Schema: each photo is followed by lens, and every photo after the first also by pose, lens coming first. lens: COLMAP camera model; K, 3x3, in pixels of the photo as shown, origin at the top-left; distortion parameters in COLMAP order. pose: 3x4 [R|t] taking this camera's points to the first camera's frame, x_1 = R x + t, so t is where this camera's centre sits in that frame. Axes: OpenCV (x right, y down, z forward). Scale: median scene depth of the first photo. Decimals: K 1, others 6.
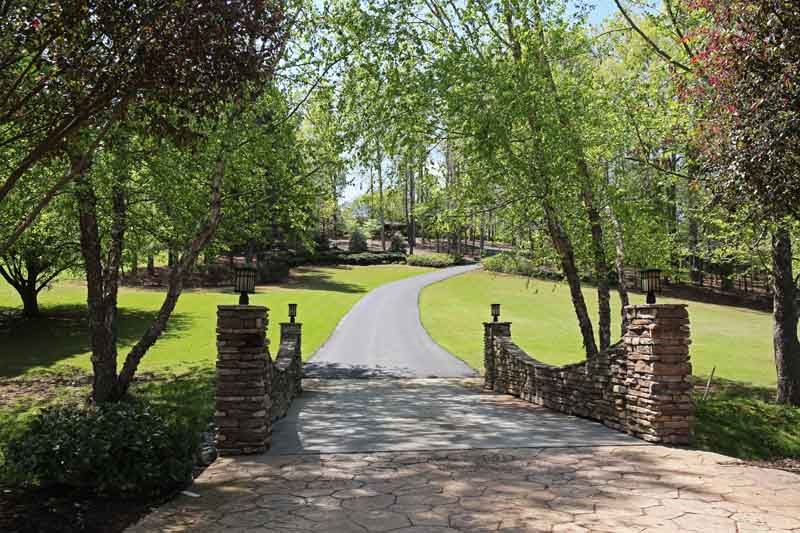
lens RADIAL K [[625.9, 0, 395.7], [0, 625.9, 264.6], [0, 0, 1]] dist [-0.044144, 0.041536]
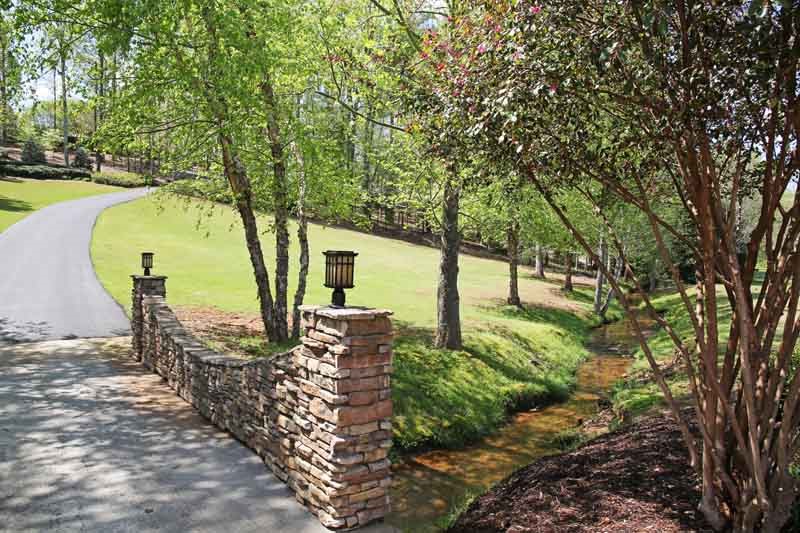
lens RADIAL K [[533.4, 0, 402.5], [0, 533.4, 264.9], [0, 0, 1]] dist [-0.074629, 0.020165]
pose [[0.862016, 0.002088, 0.506878, 0.092961], [-0.074542, 0.989641, 0.122692, -0.024954], [-0.501371, -0.143546, 0.853242, 0.248226]]
